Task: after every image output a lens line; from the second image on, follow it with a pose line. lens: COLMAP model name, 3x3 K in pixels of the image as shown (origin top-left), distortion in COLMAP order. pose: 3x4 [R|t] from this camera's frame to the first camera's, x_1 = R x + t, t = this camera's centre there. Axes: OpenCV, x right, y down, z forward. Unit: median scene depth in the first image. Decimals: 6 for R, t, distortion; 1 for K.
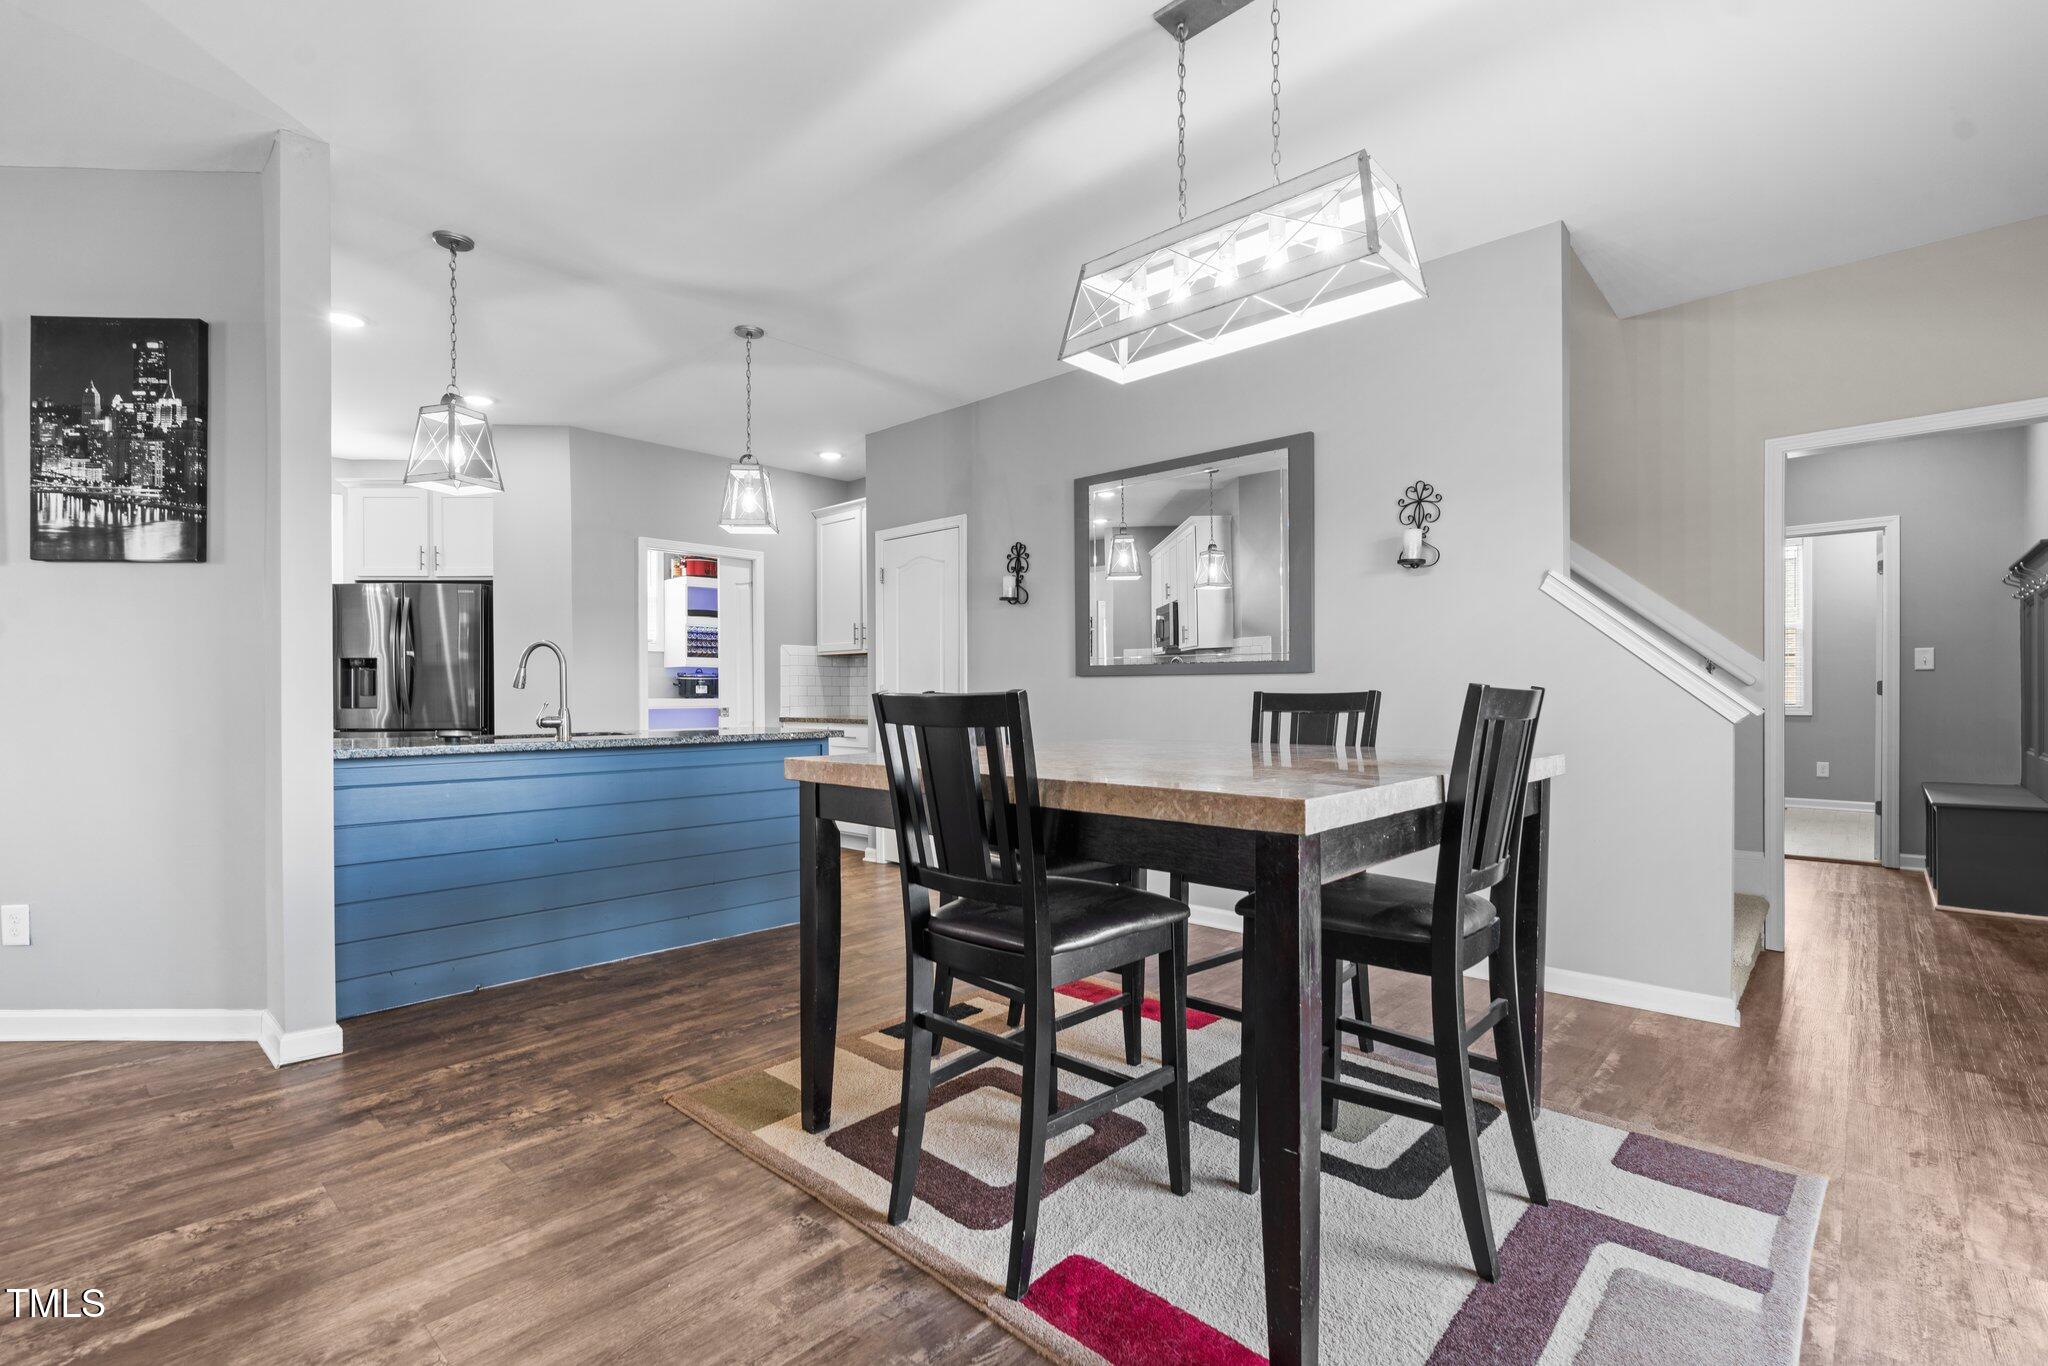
lens RADIAL K [[905.2, 0, 1036.9], [0, 905.2, 697.3], [0, 0, 1]] dist [-0.004136, 0.001241]
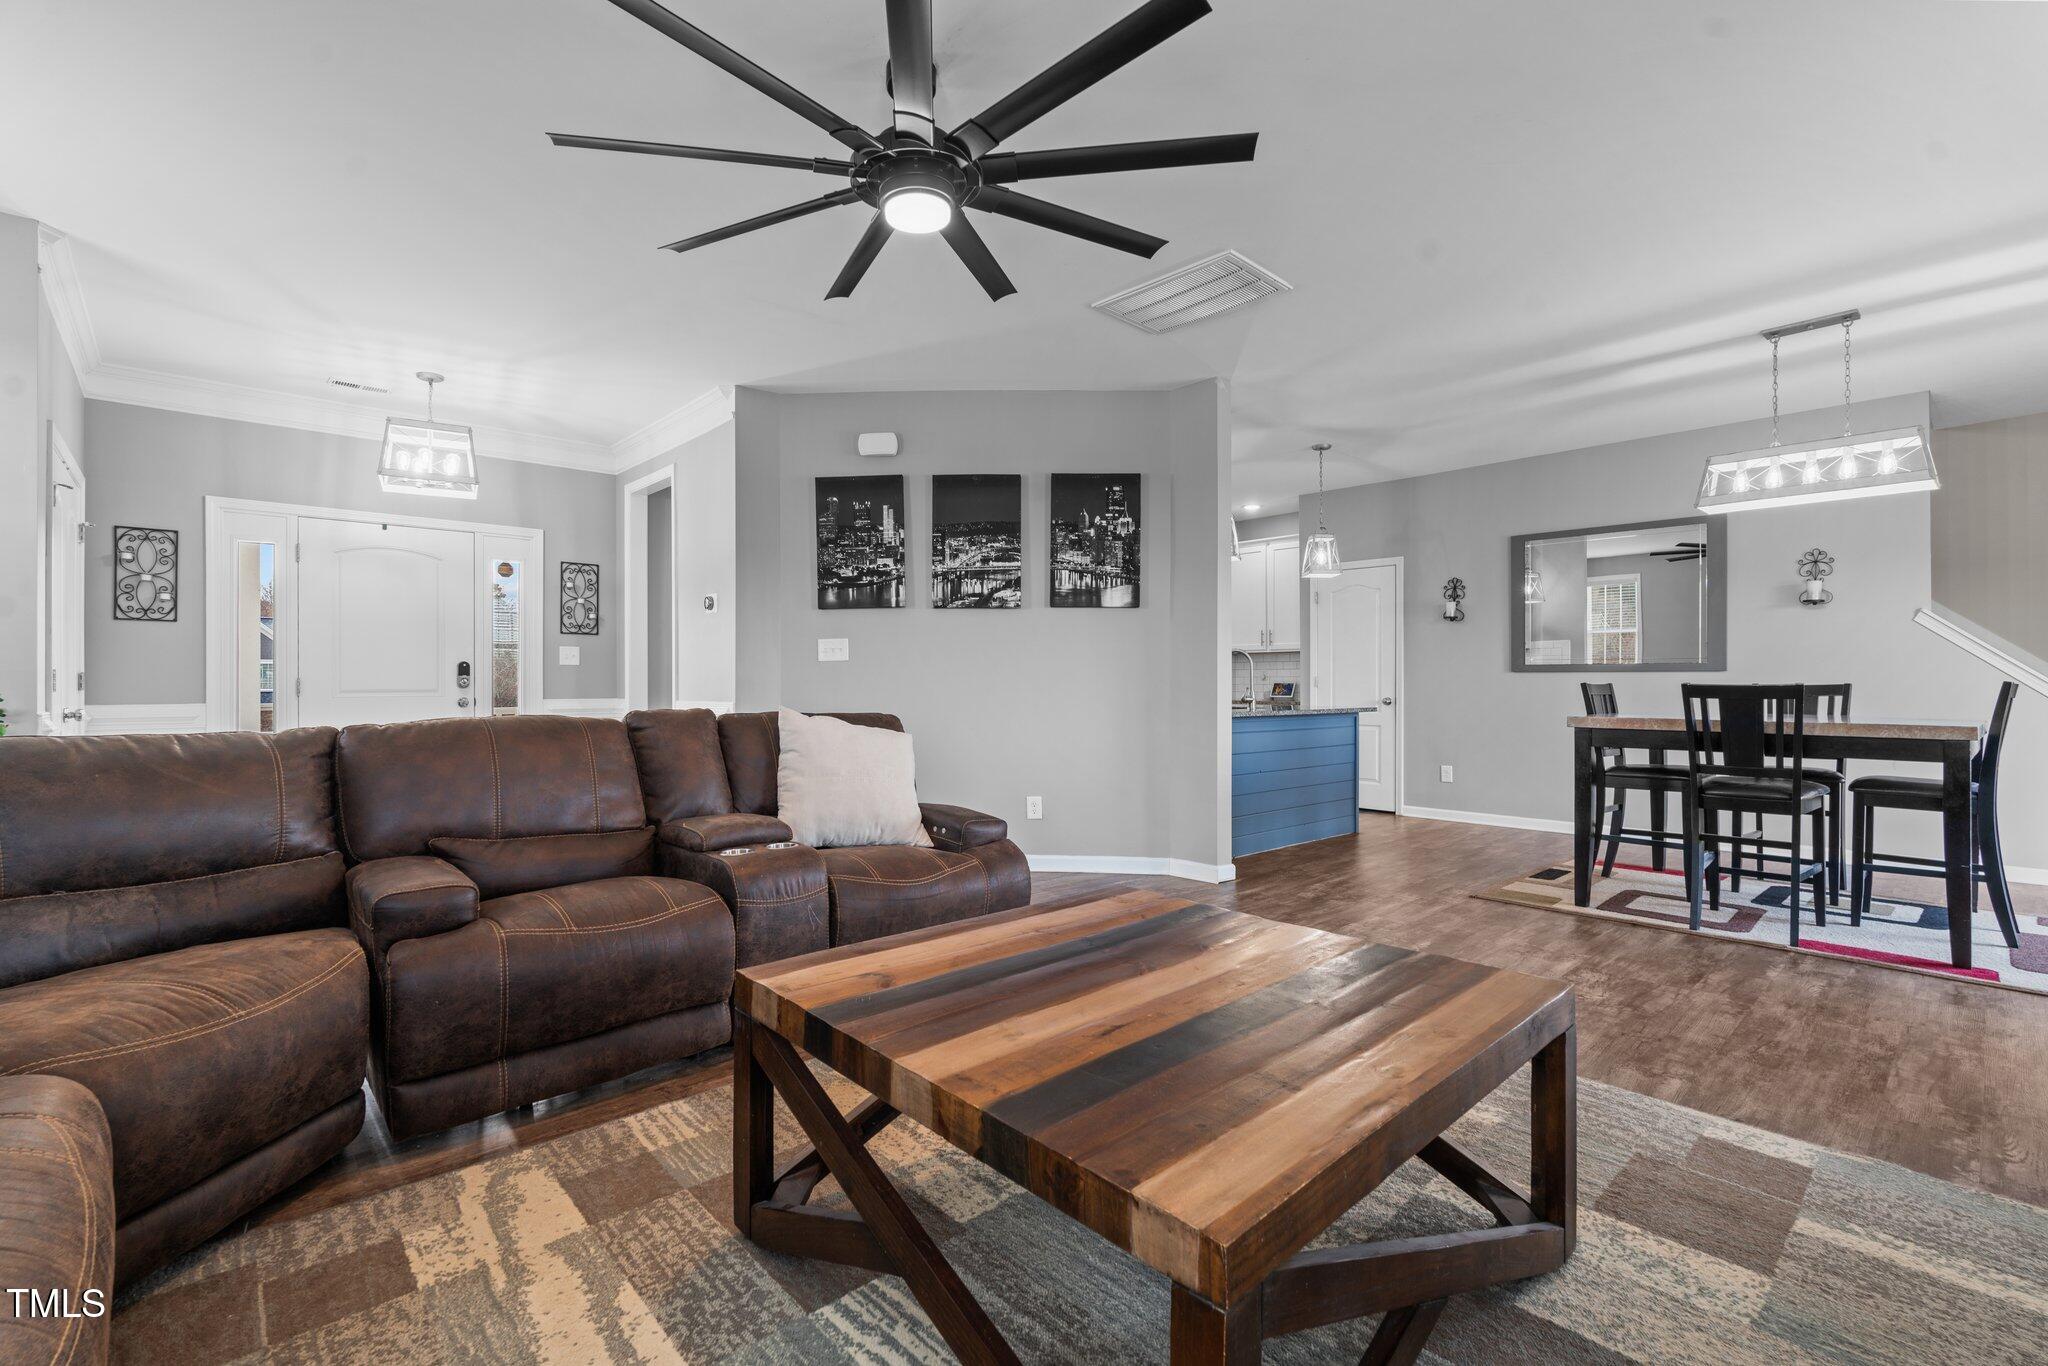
lens RADIAL K [[905.2, 0, 1010.9], [0, 905.2, 672.3], [0, 0, 1]] dist [-0.004136, 0.001241]
pose [[0.996376, 0.006685, -0.084793, -1.036734], [-0.007987, 0.999855, -0.015031, 0.008538], [0.084681, 0.015653, 0.996285, -0.827651]]
